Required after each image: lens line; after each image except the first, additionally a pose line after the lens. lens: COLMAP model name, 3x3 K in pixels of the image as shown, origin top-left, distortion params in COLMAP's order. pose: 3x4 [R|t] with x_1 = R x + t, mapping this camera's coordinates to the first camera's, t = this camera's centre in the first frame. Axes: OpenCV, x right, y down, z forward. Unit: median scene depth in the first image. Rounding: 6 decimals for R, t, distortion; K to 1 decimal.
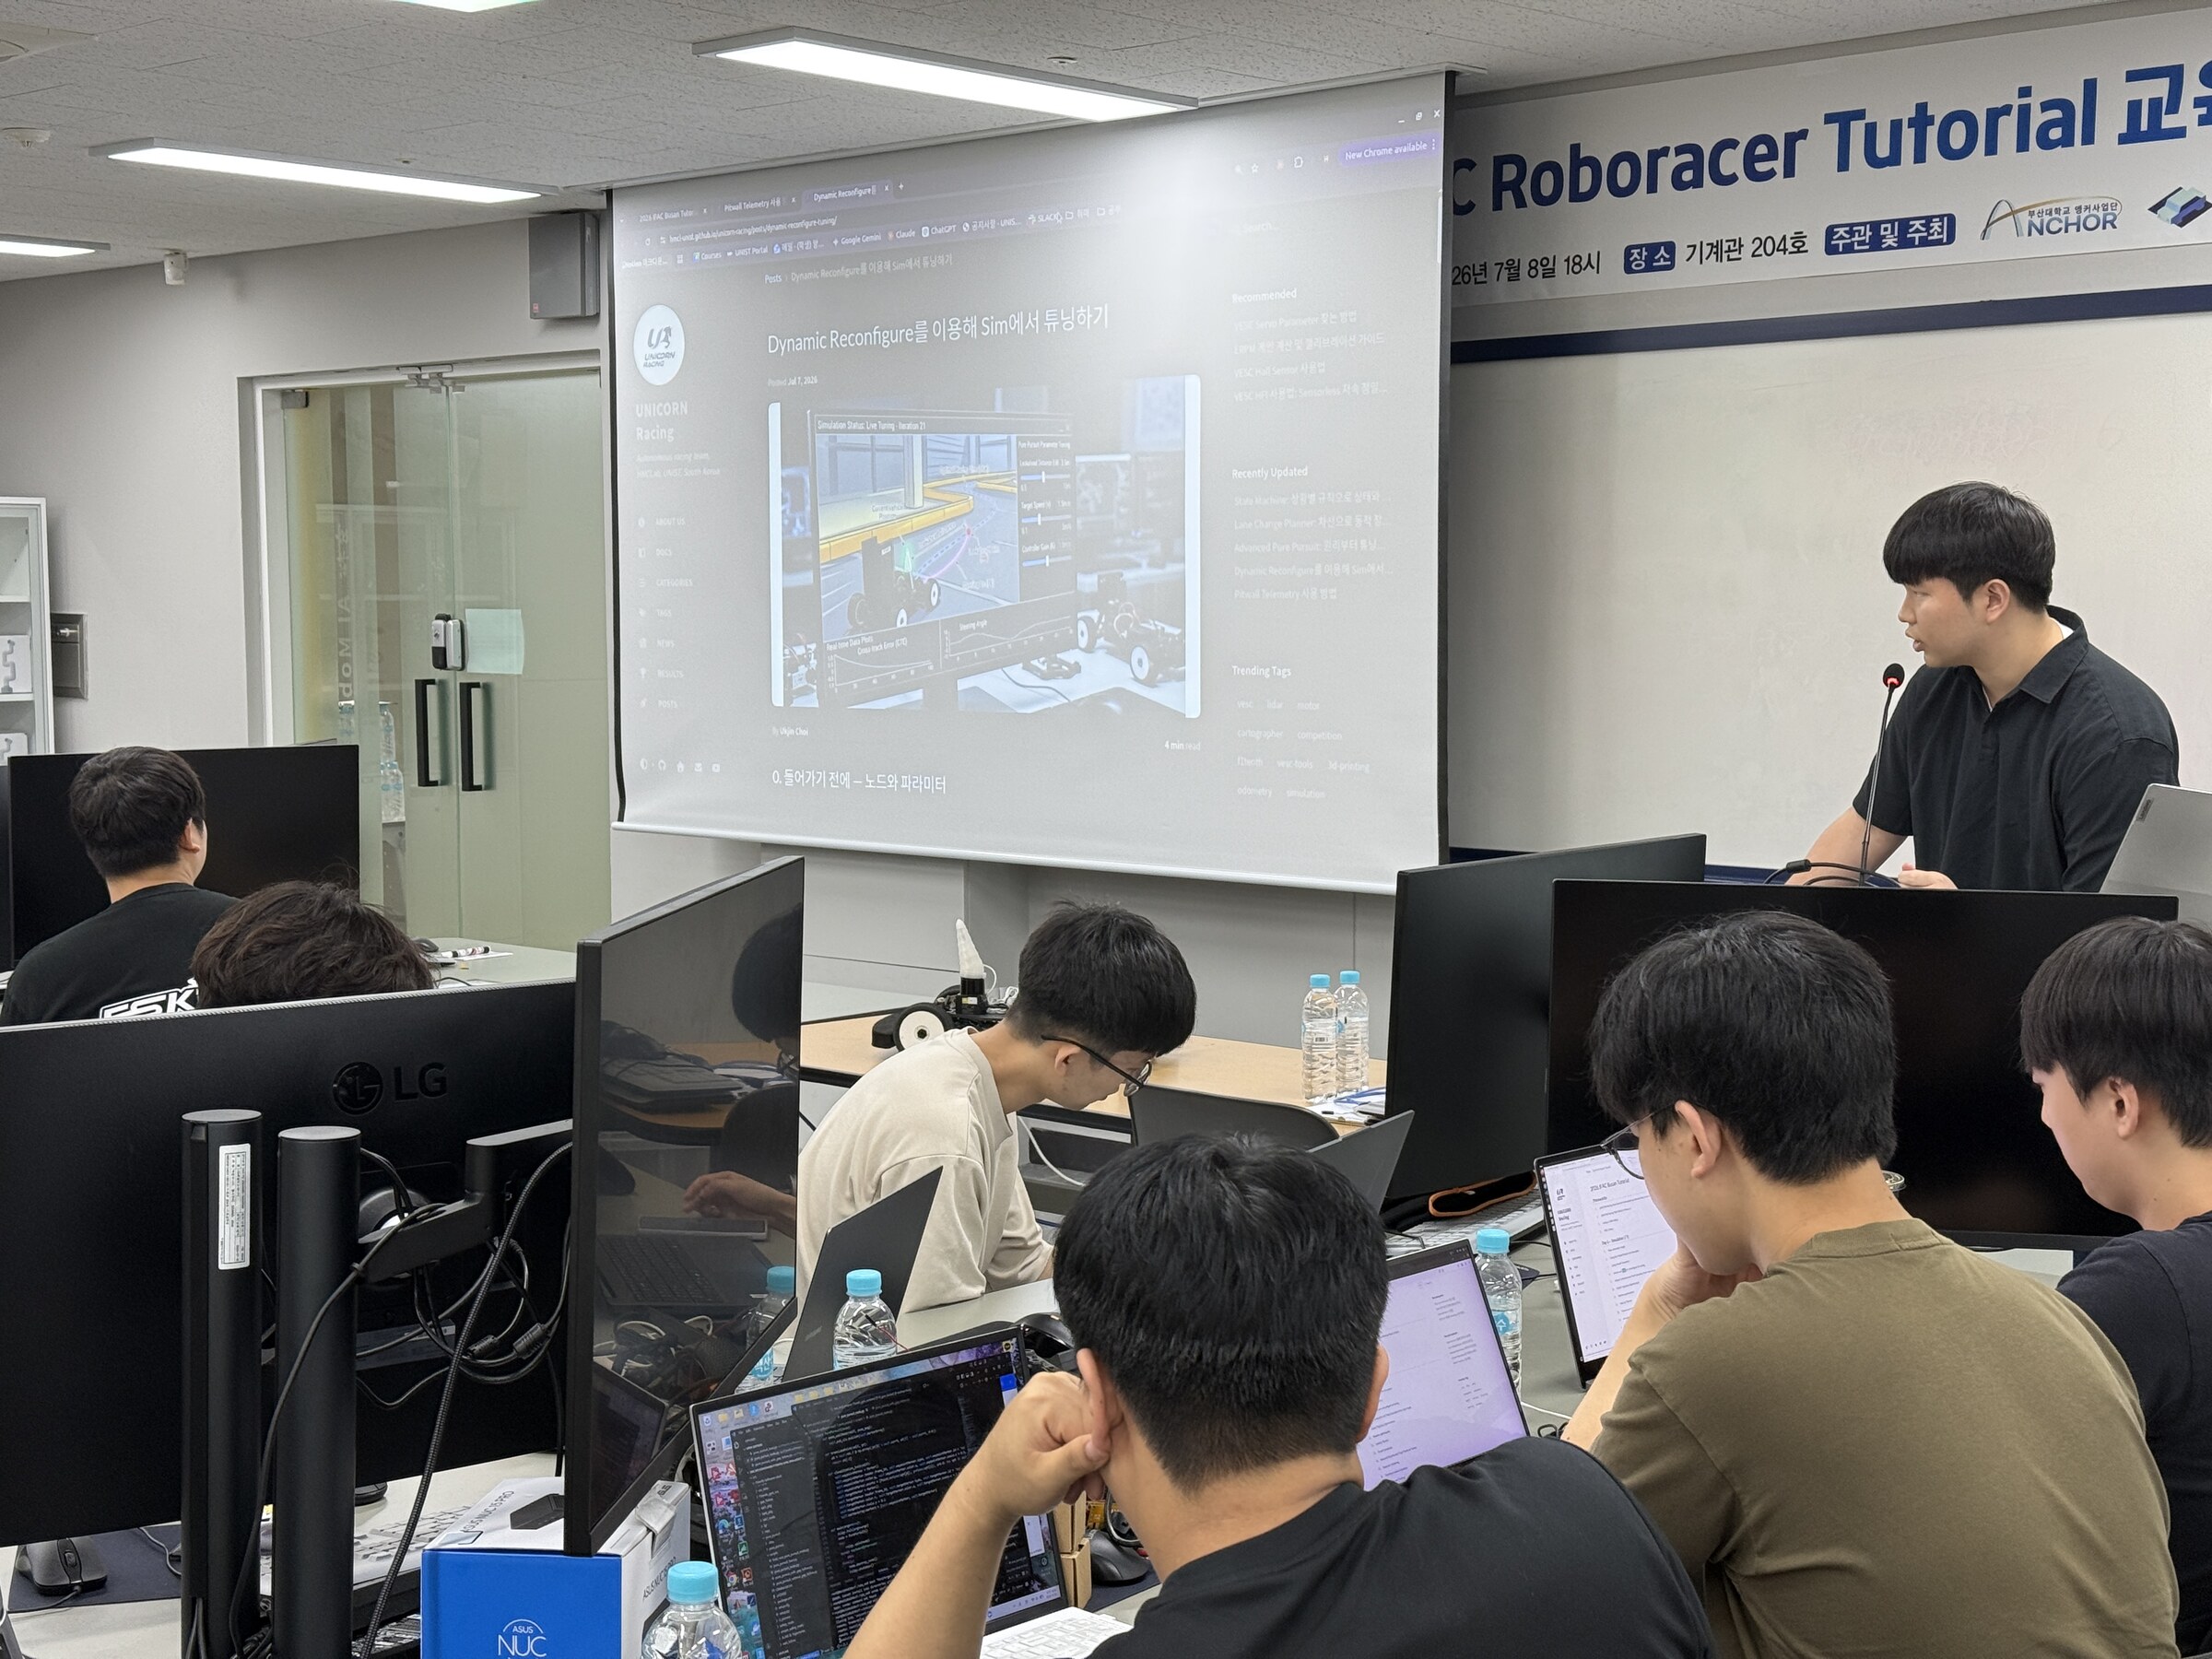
lens RADIAL K [[3151.7, 0, 1106.8], [0, 3151.7, 823.1], [0, 0, 1]] dist [0.029067, 0.000000]
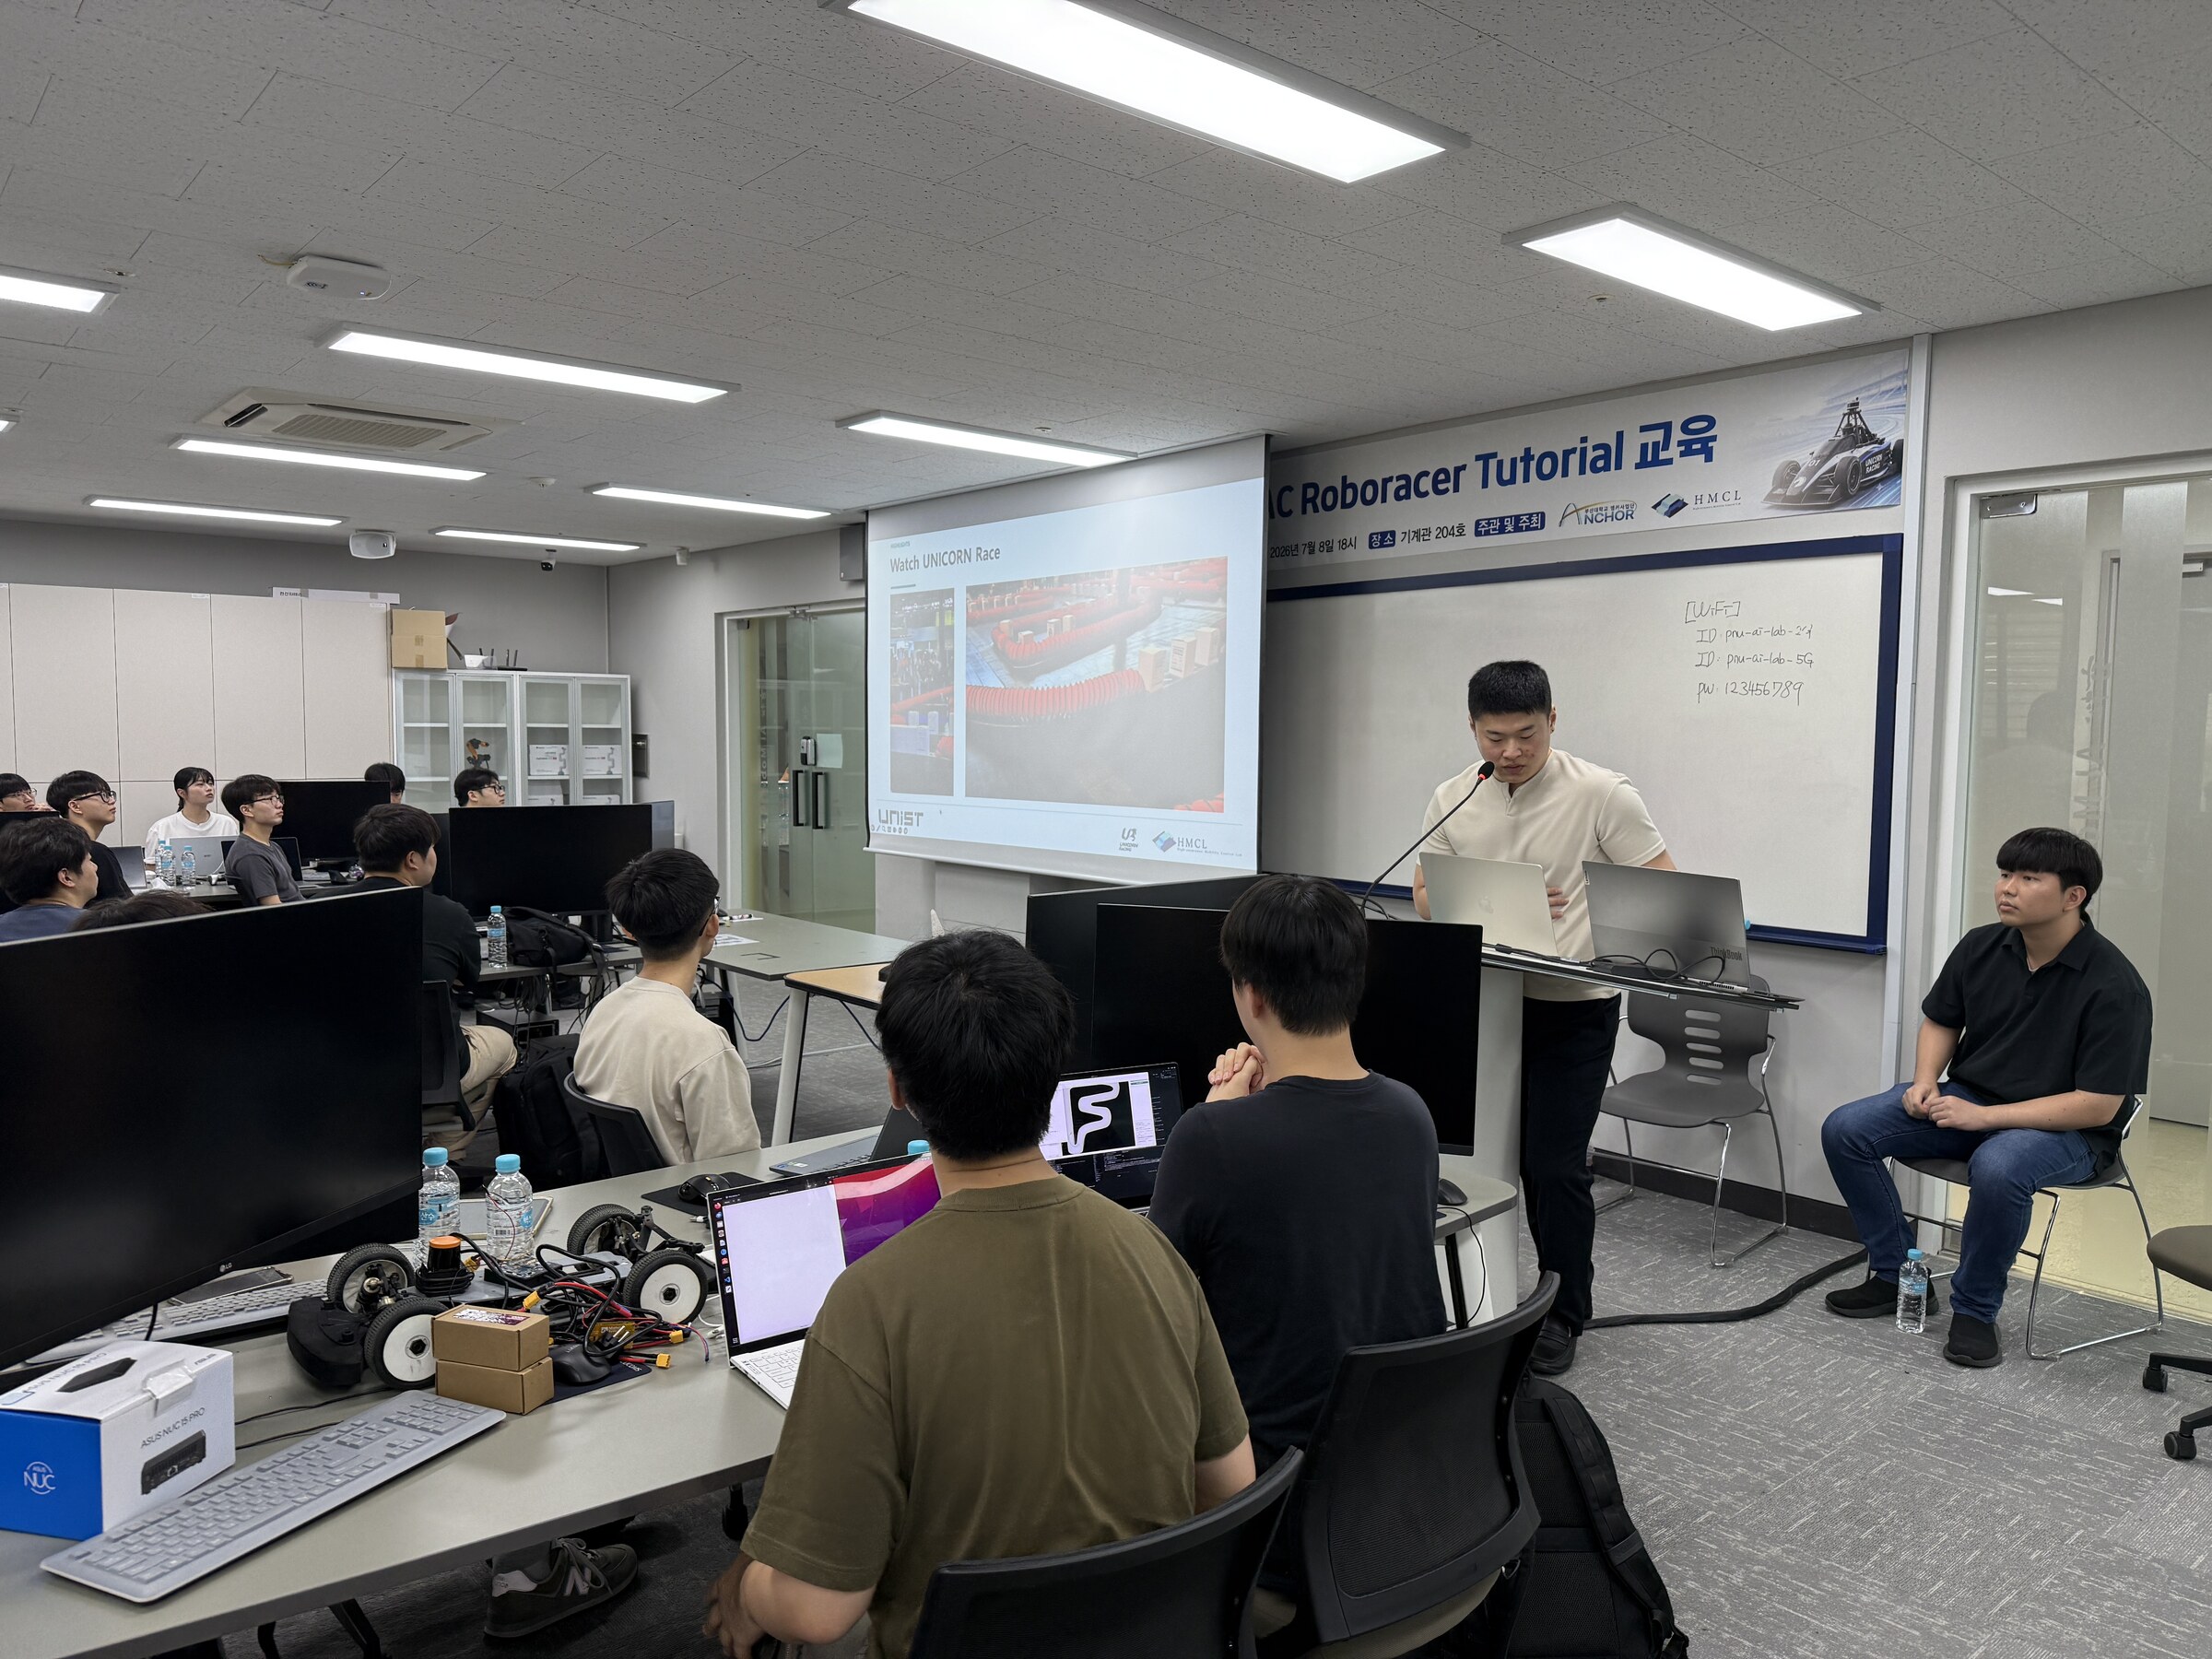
lens RADIAL K [[1566.8, 0, 1104.6], [0, 1566.8, 844.3], [0, 0, 1]] dist [0.005280, -0.001826]
pose [[0.992615, 0.021123, -0.119455, 0.128125], [-0.021334, 0.999772, -0.000488, -0.006260], [0.119417, 0.003032, 0.992840, 0.119292]]
